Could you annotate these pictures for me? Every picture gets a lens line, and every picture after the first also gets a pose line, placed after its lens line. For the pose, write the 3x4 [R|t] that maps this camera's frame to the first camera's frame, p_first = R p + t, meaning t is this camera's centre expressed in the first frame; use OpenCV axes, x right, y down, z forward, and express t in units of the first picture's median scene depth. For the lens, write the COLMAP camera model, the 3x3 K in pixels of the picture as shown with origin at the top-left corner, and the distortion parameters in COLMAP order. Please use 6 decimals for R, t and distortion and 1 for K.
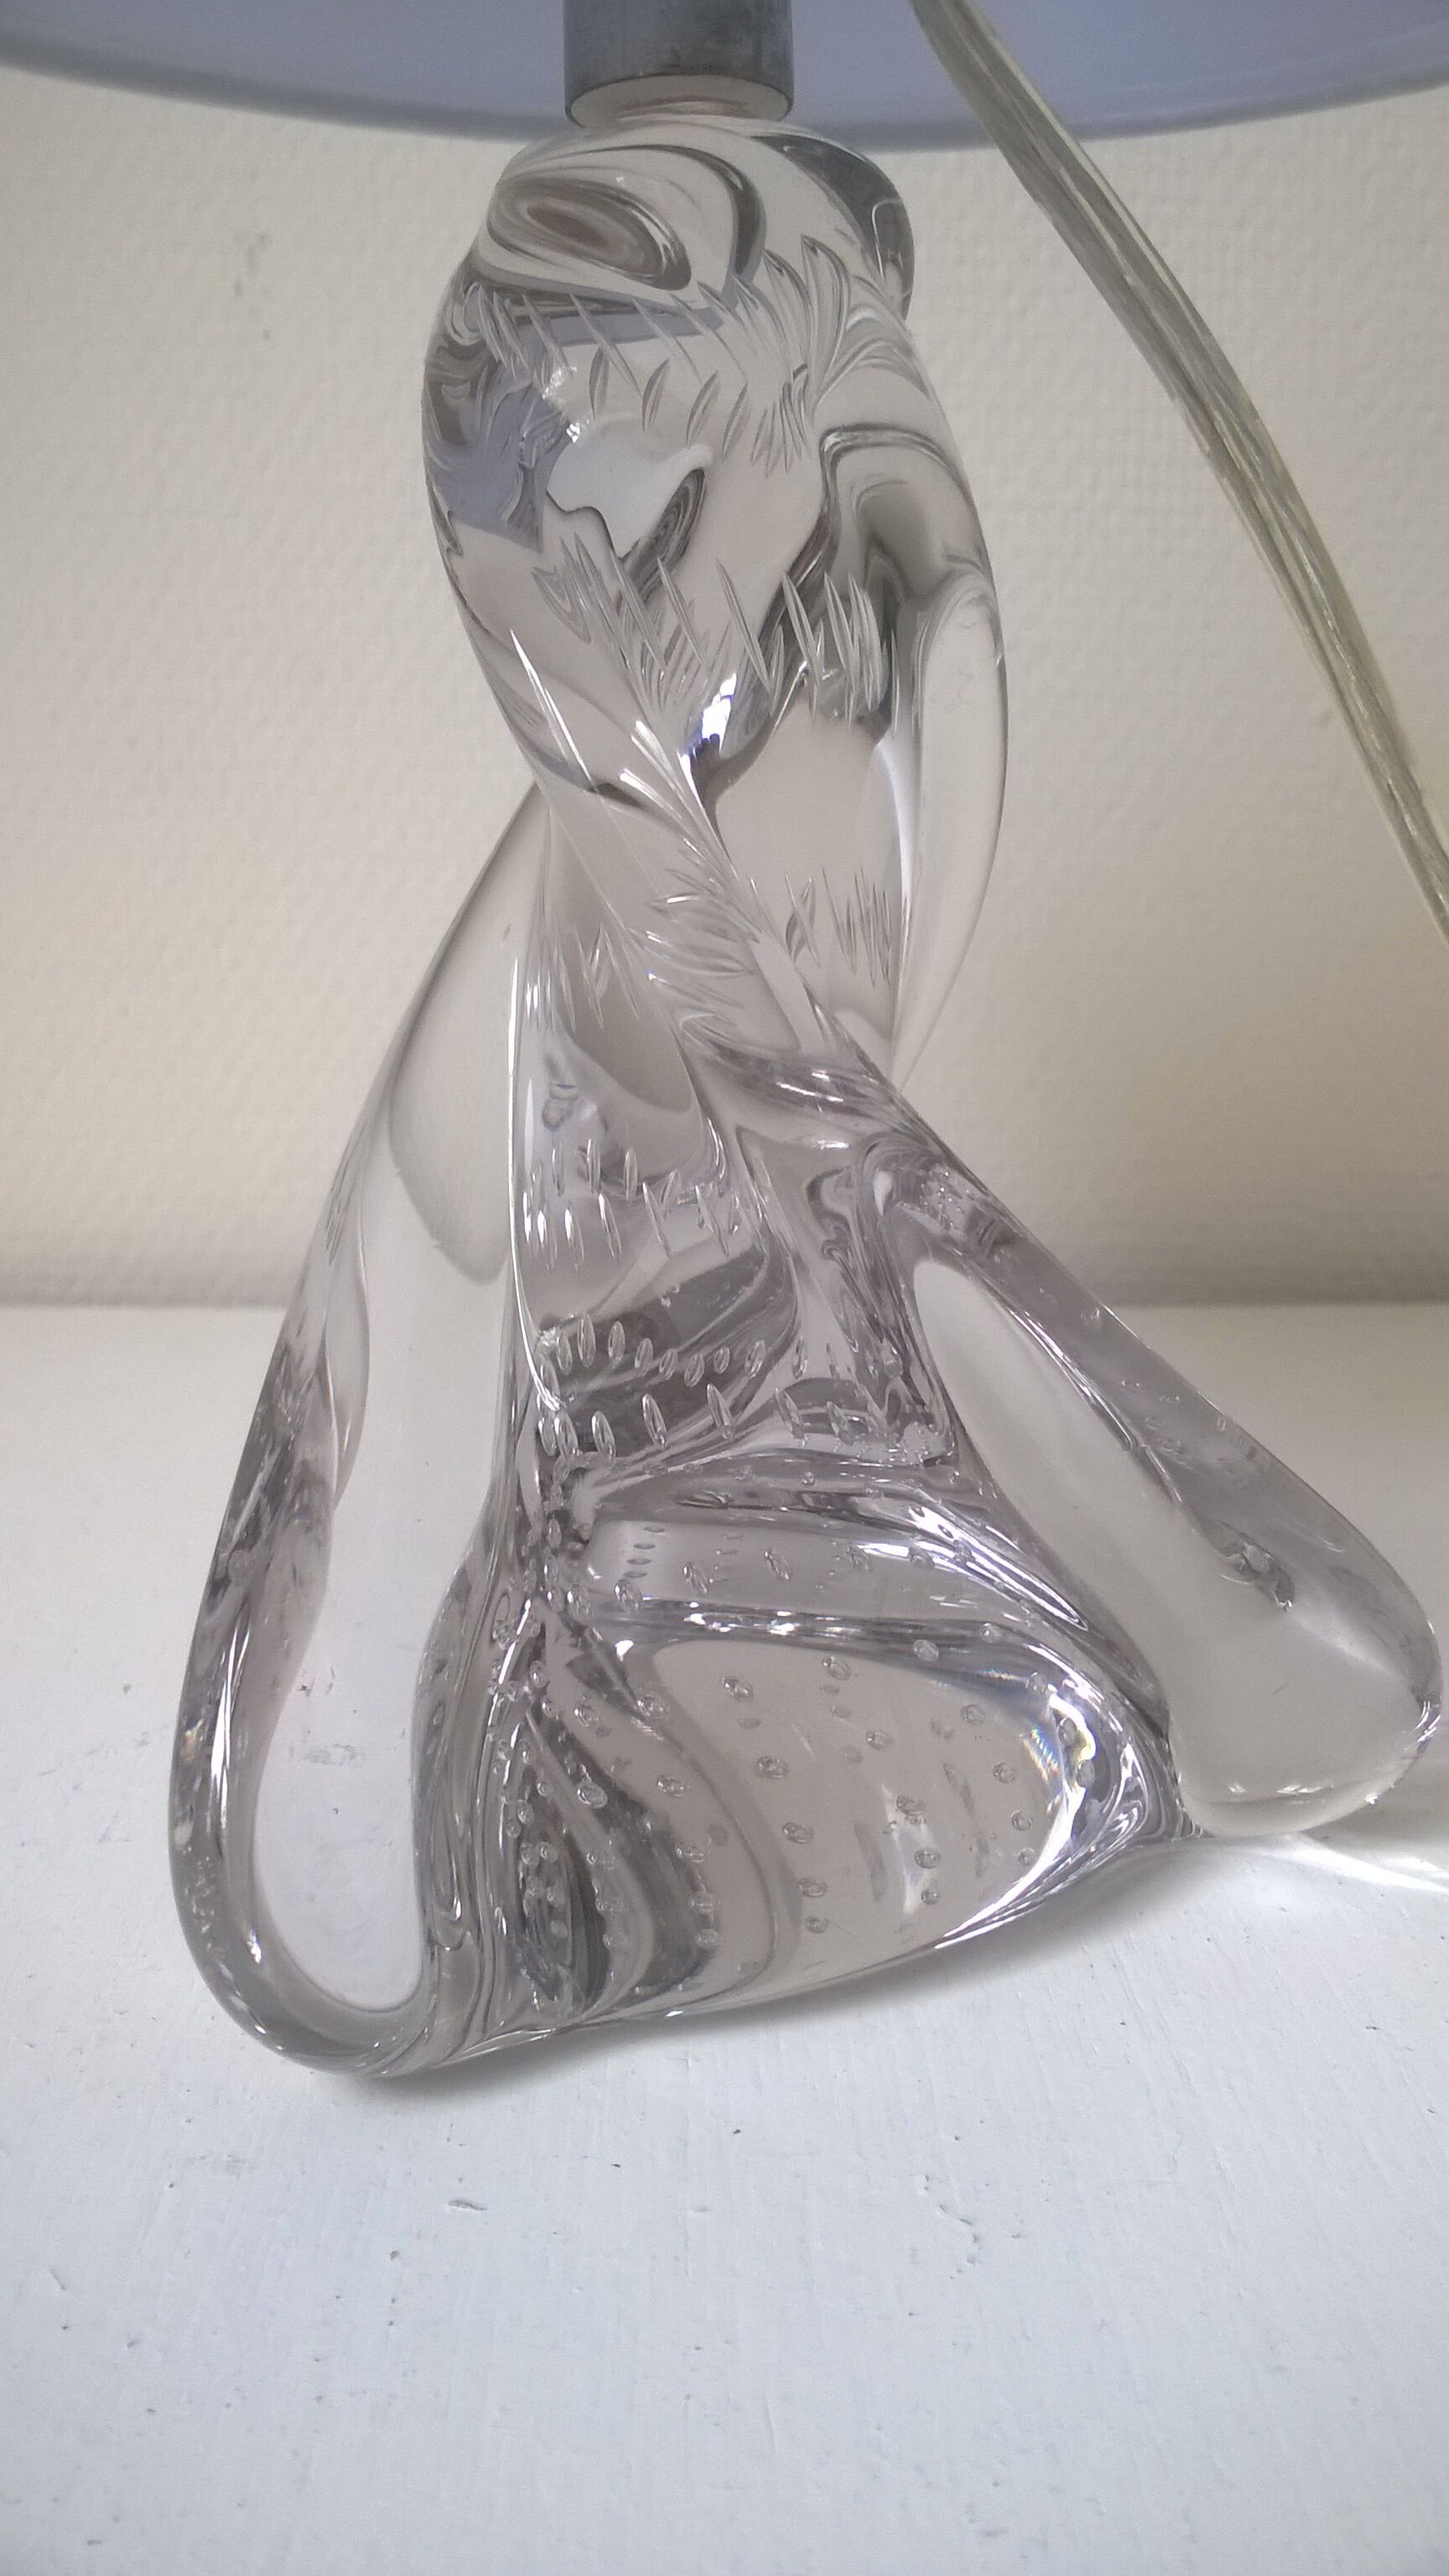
lens RADIAL K [[2110.4, 0, 773.6], [0, 2110.4, 1303.0], [0, 0, 1]] dist [-0.032646, -0.013644]
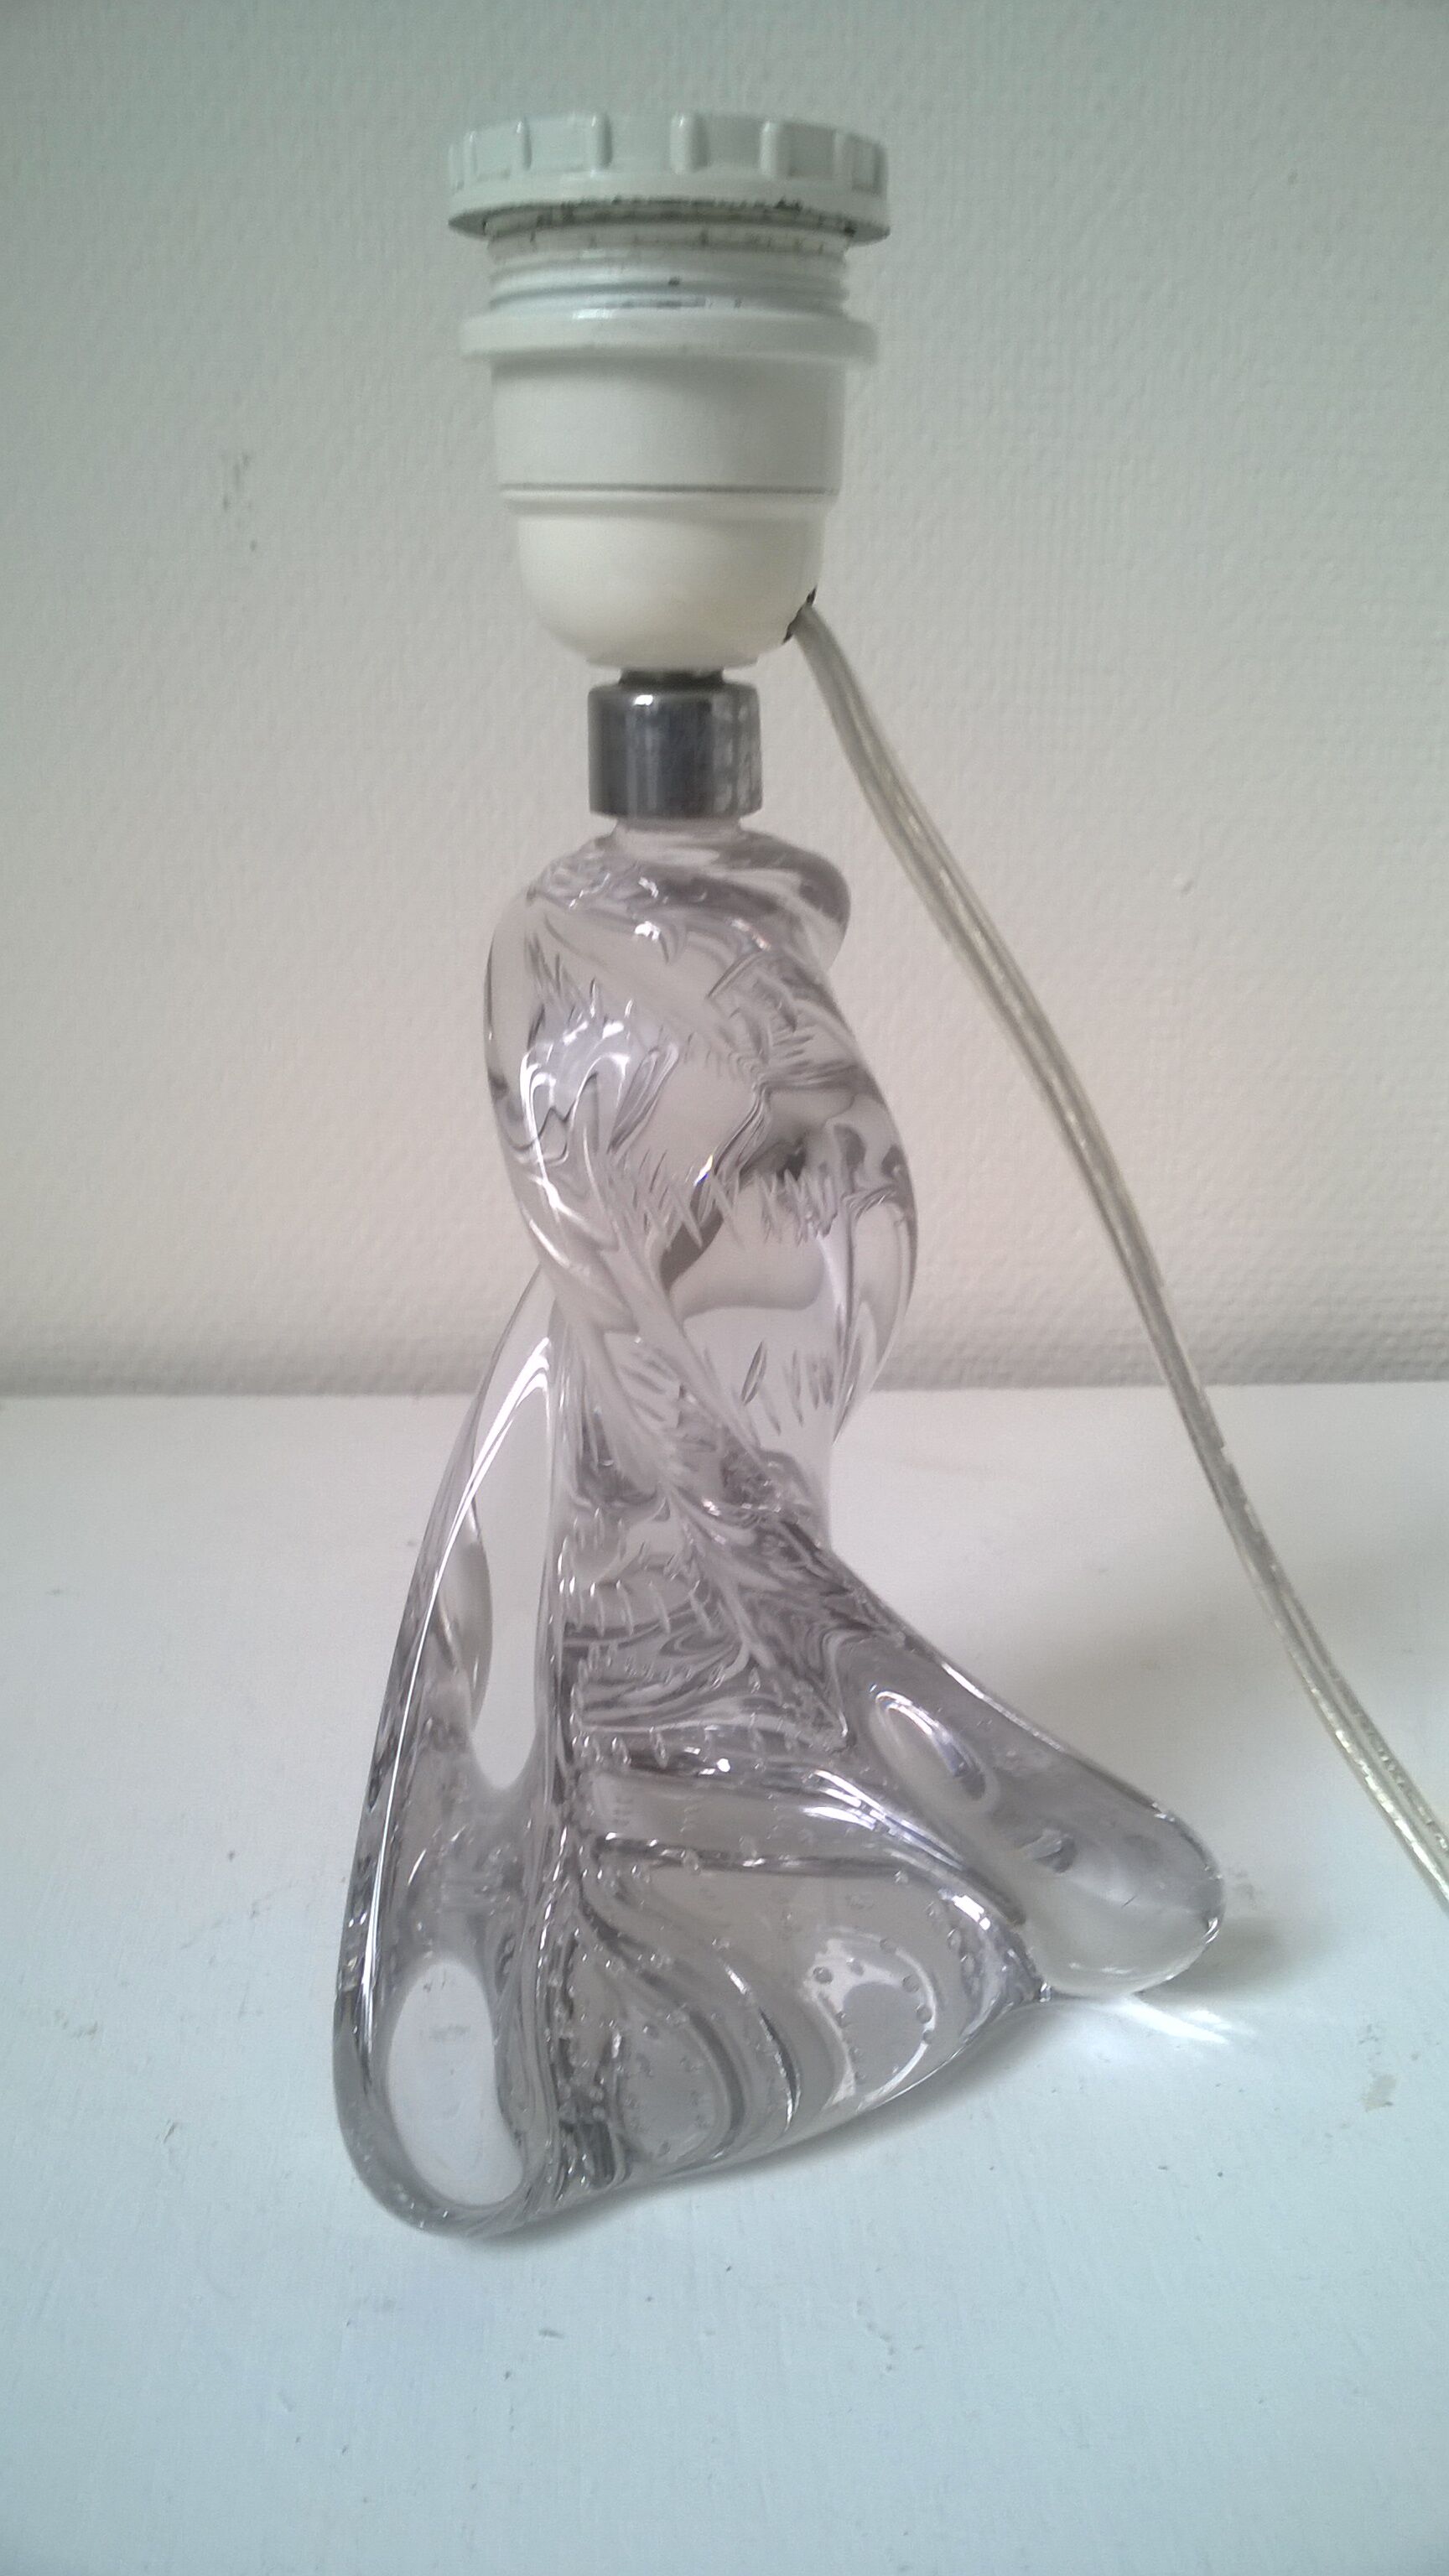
lens RADIAL K [[2110.4, 0, 760.5], [0, 2110.4, 1292.0], [0, 0, 1]] dist [-0.032646, -0.013644]
pose [[0.999117, -0.005979, 0.041590, -0.042805], [0.001898, 0.995235, 0.097487, -0.353117], [-0.041974, -0.097322, 0.994367, -0.322886]]
